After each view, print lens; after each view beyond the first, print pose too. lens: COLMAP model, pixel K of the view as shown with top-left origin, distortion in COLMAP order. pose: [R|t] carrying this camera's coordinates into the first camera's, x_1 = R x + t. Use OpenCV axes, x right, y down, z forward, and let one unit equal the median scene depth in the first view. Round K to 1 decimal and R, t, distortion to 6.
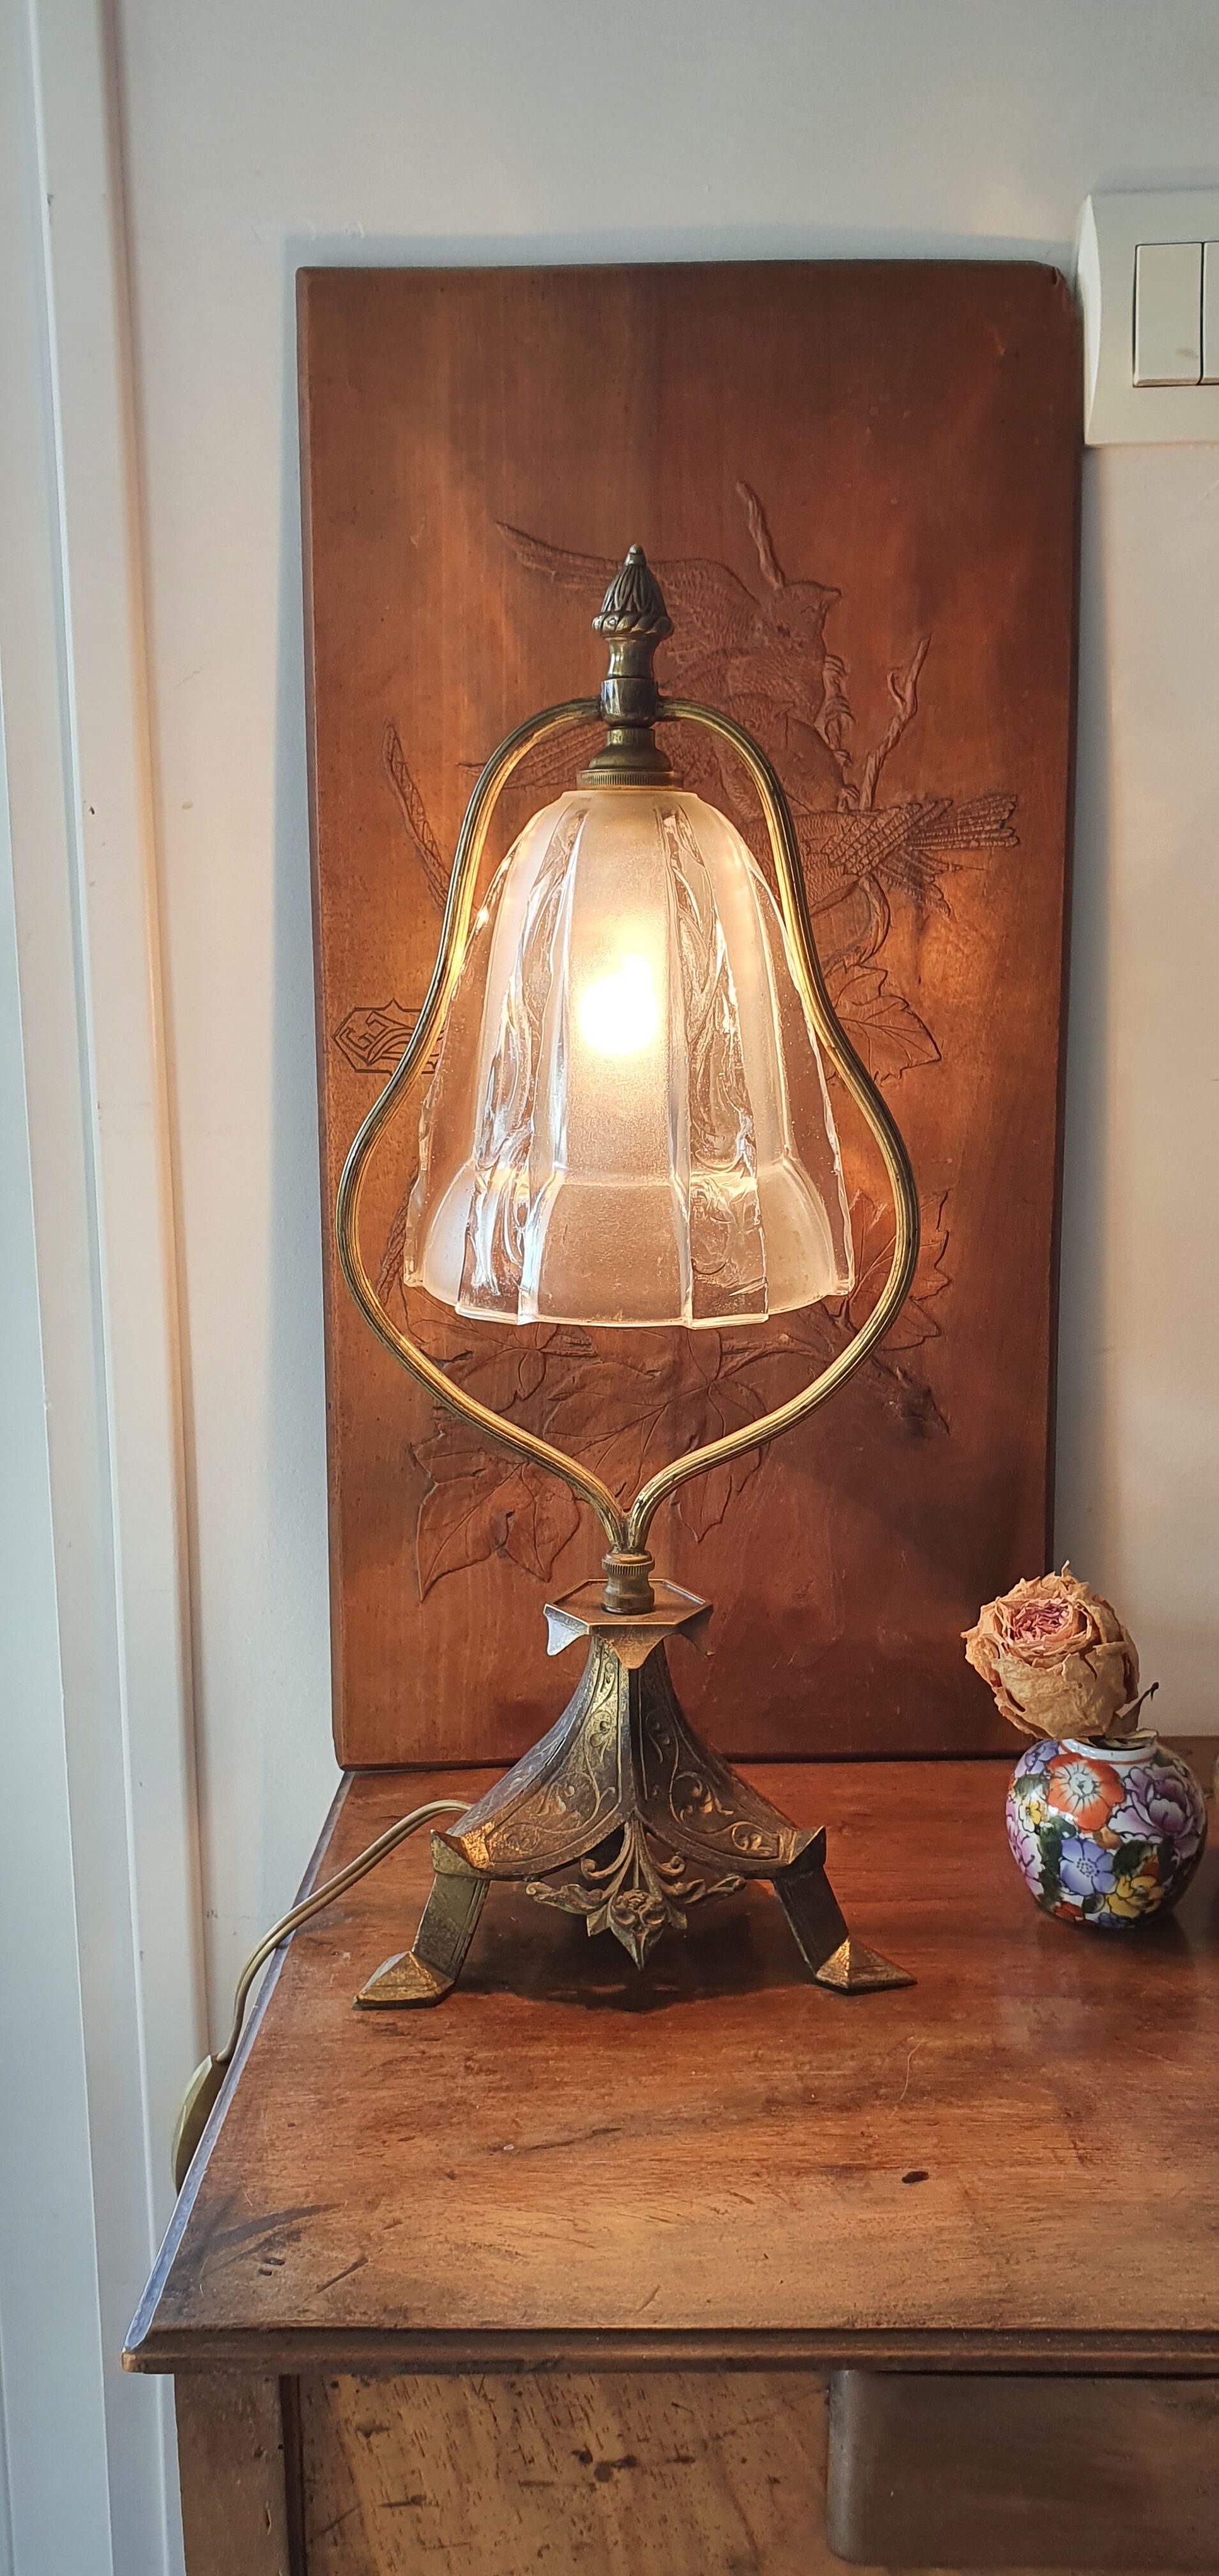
lens RADIAL K [[2006.8, 0, 609.5], [0, 2006.8, 1288.0], [0, 0, 1]] dist [-0.008082, -0.005019]
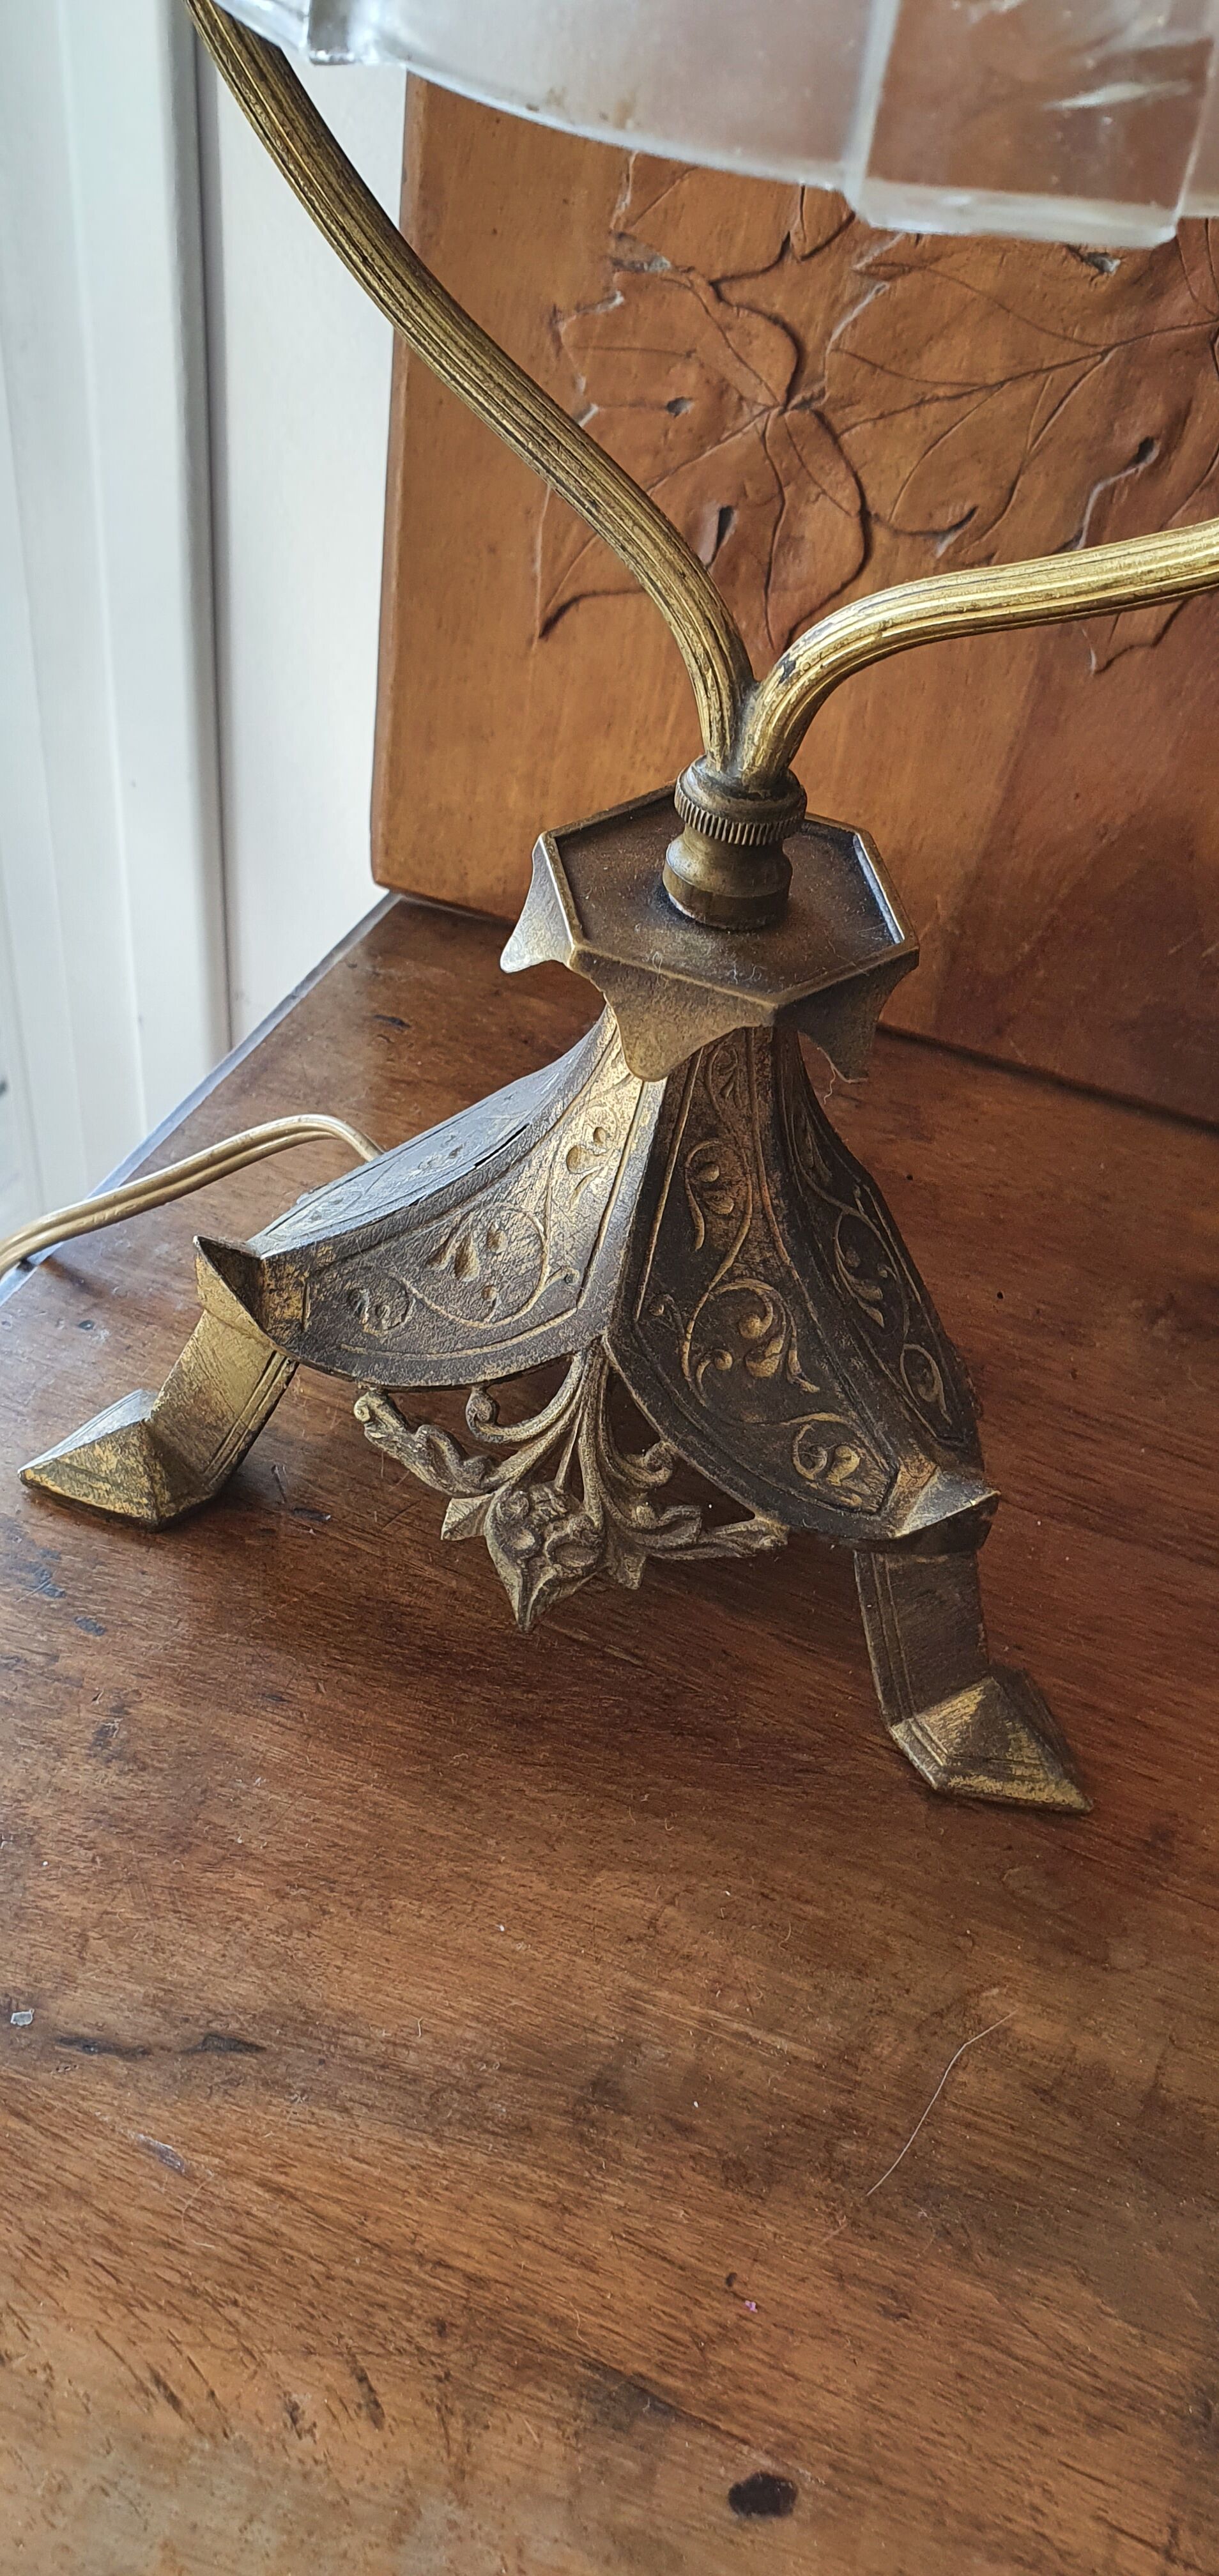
lens RADIAL K [[2061.8, 0, 609.5], [0, 2061.8, 1288.0], [0, 0, 1]] dist [0.062726, -0.081568]
pose [[0.925038, 0.327293, -0.192831, 0.100300], [-0.169061, 0.809274, 0.562578, -0.015318], [0.340181, -0.487806, 0.803942, 0.613685]]
